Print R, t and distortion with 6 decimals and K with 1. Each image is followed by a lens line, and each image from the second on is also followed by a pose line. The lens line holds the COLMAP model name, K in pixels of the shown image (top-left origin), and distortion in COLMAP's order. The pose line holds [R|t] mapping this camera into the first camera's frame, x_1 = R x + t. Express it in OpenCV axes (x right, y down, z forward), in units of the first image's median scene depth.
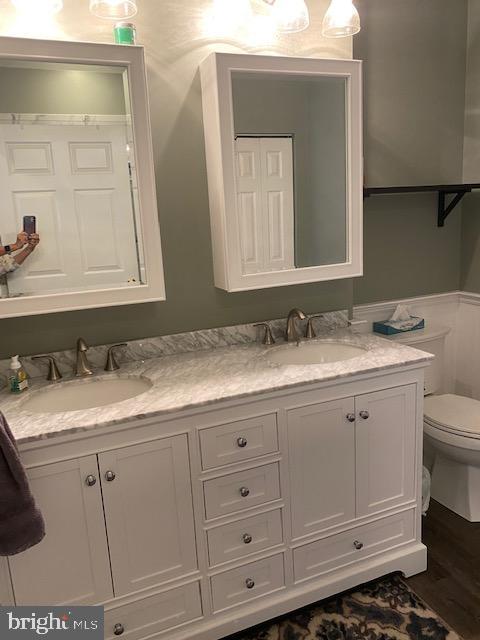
lens RADIAL K [[489.8, 0, 238.6], [0, 489.8, 317.2], [0, 0, 1]] dist [0.049773, -0.058406]
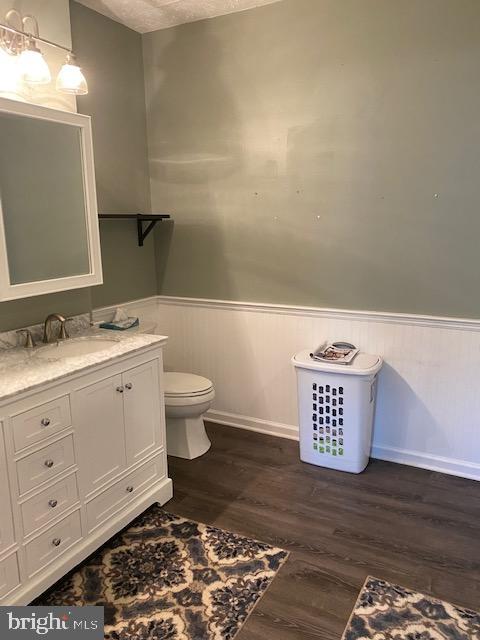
lens RADIAL K [[489.8, 0, 242.4], [0, 489.8, 321.1], [0, 0, 1]] dist [0.049773, -0.058406]
pose [[0.771619, -0.086938, 0.630116, -0.293888], [0.104811, 0.994453, 0.008858, 0.038763], [-0.627391, 0.059209, 0.776450, -0.210080]]
